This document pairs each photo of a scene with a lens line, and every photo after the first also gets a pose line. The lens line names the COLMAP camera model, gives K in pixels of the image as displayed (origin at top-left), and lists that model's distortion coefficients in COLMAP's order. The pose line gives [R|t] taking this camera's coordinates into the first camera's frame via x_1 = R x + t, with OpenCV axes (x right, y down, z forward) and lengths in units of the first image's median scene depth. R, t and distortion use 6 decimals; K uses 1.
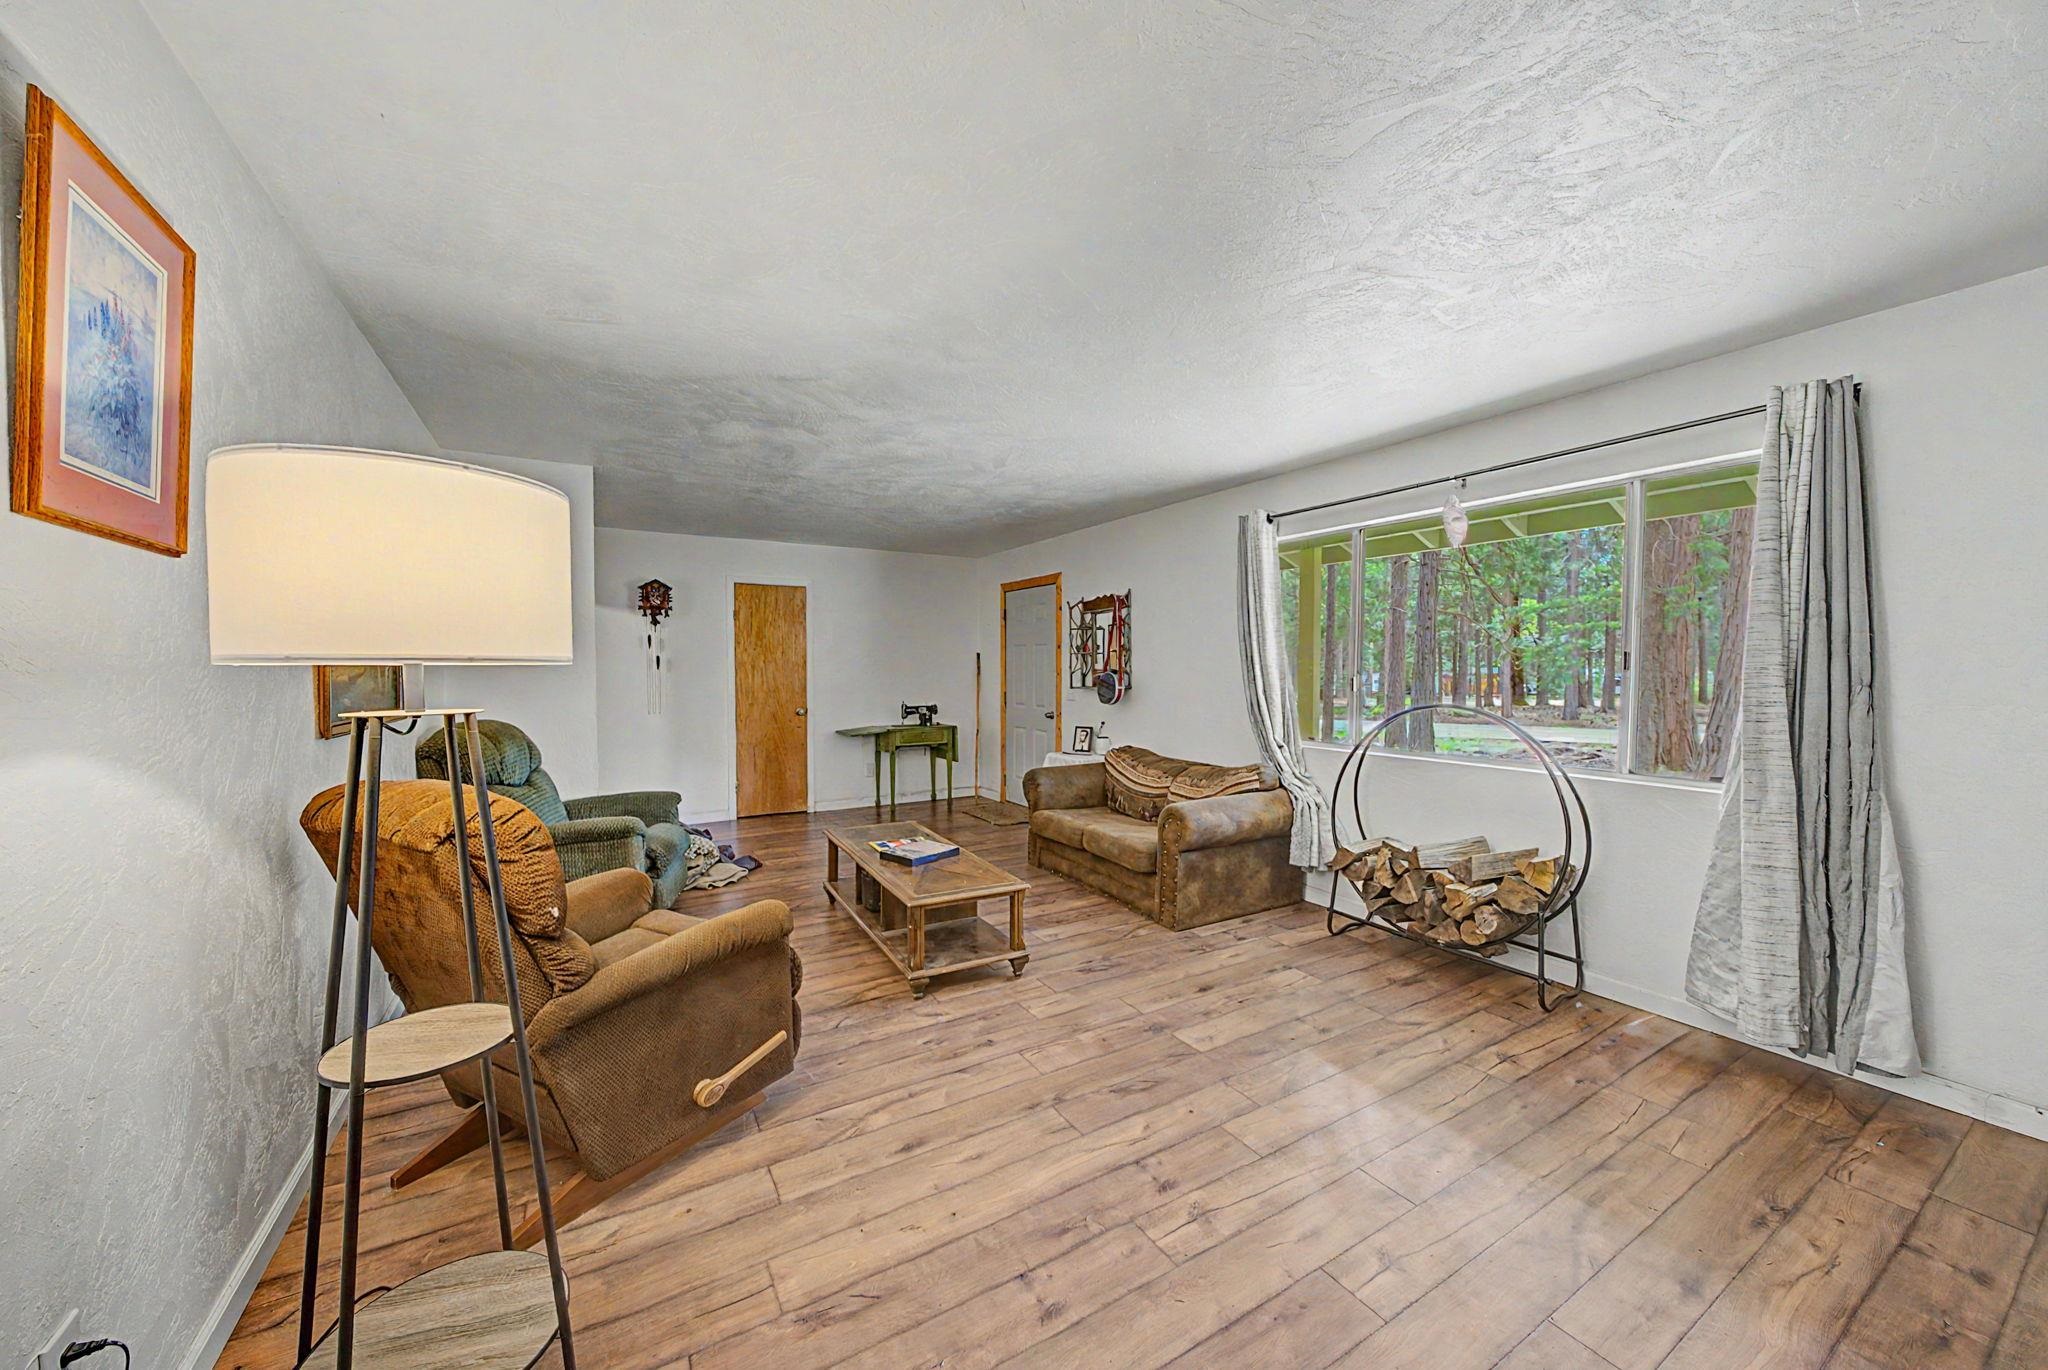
lens RADIAL K [[736.0, 0, 1033.8], [0, 736.0, 677.8], [0, 0, 1]] dist [-0.000003, 0.000163]
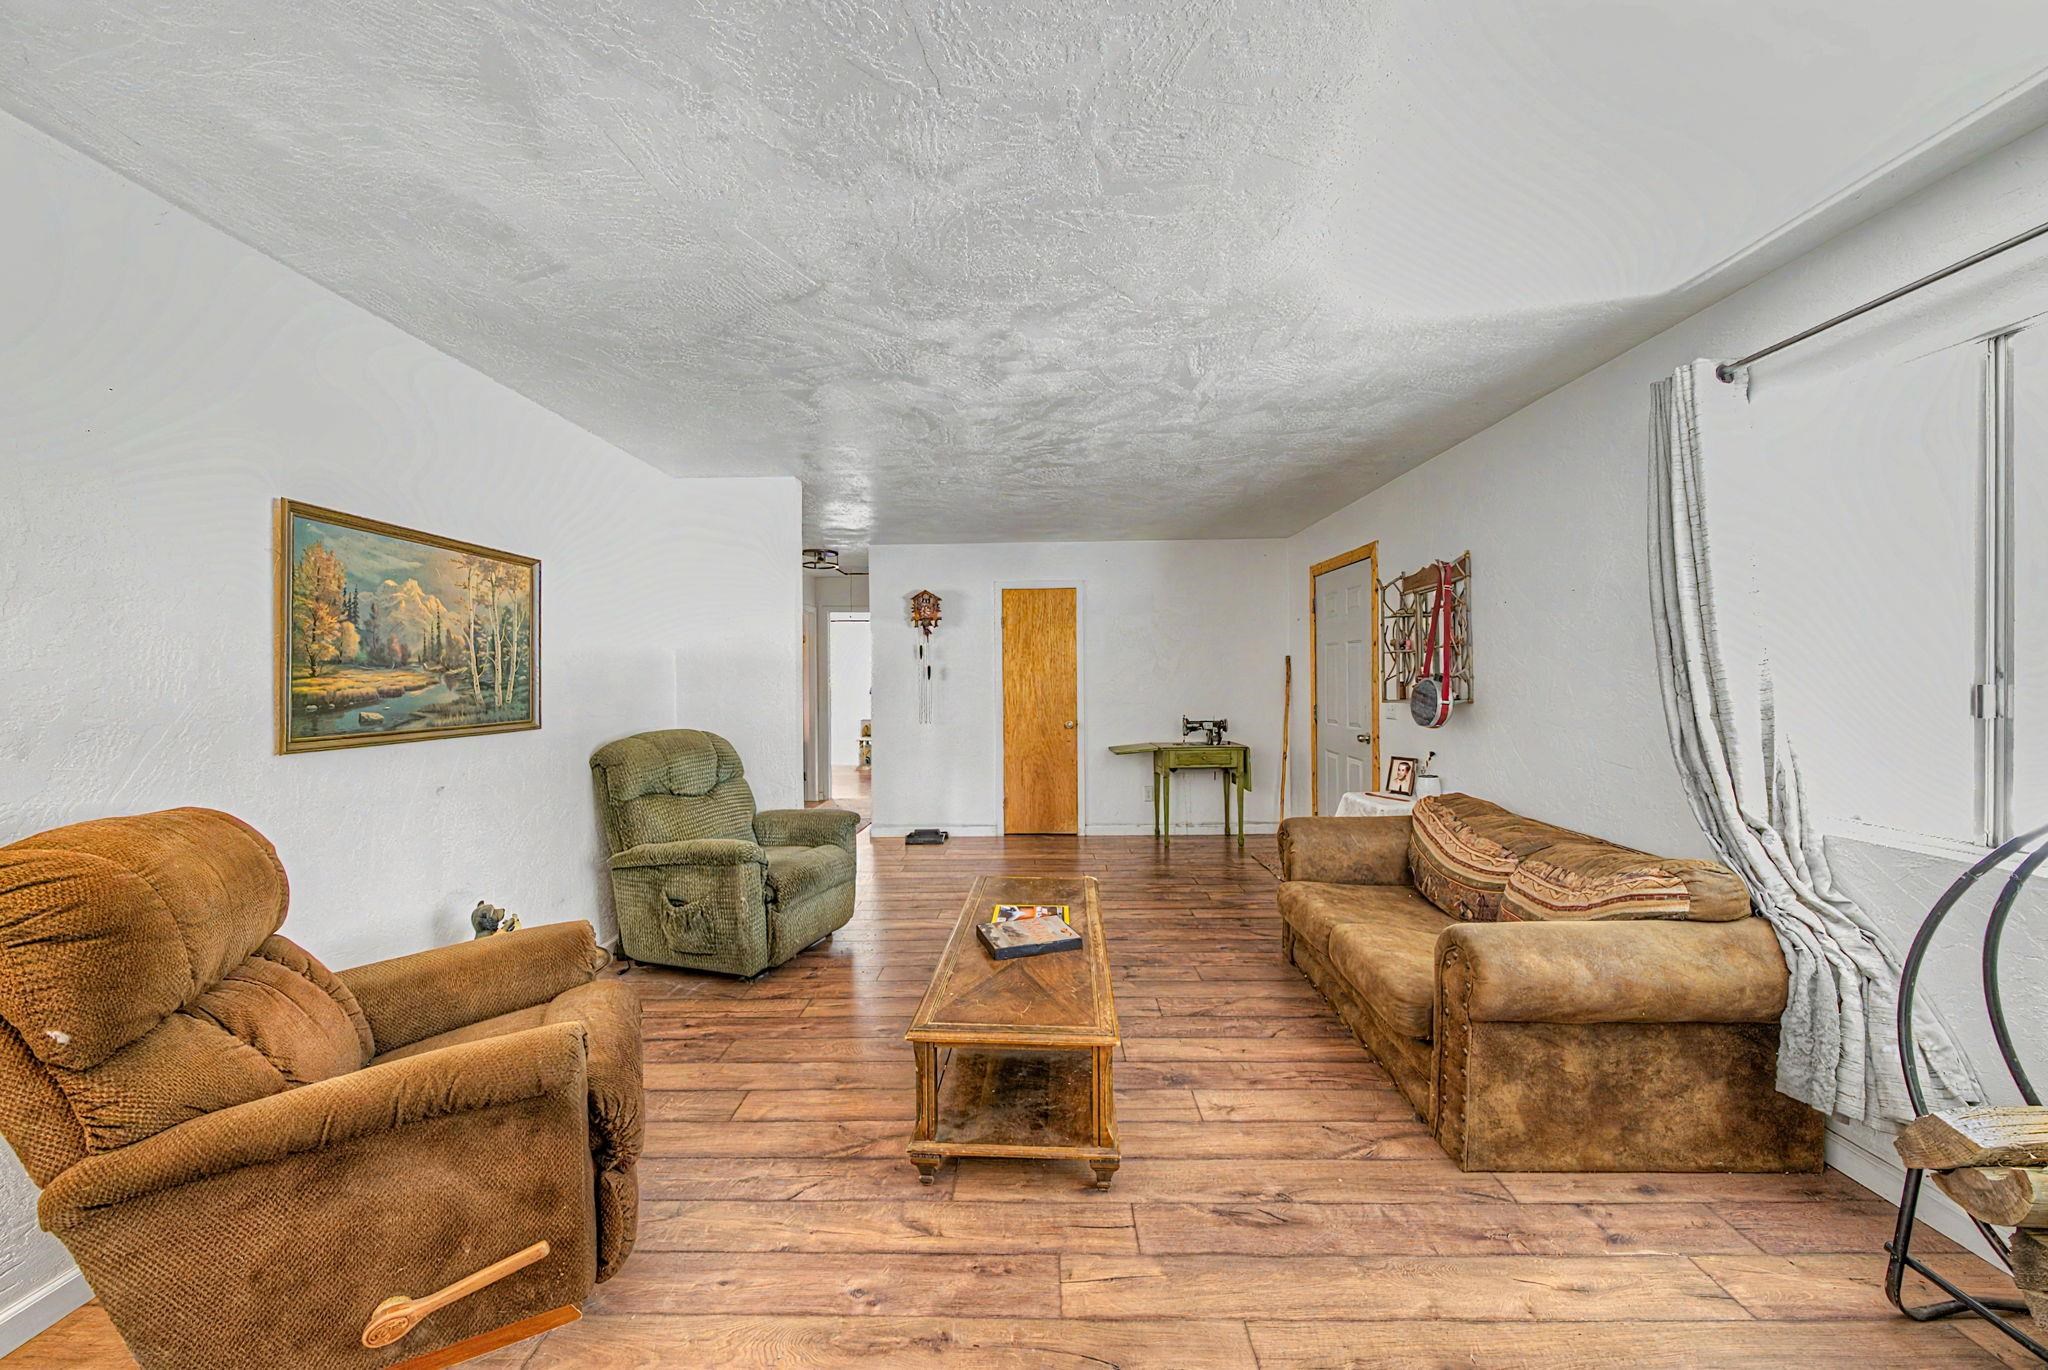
lens RADIAL K [[711.0, 0, 1031.9], [0, 711.0, 674.2], [0, 0, 1]] dist [-0.005969, 0.000004]
pose [[0.848045, -0.011593, -0.529798, 0.175192], [0.002871, 0.999847, -0.017283, -0.001788], [0.529917, 0.013135, 0.847948, 0.347377]]
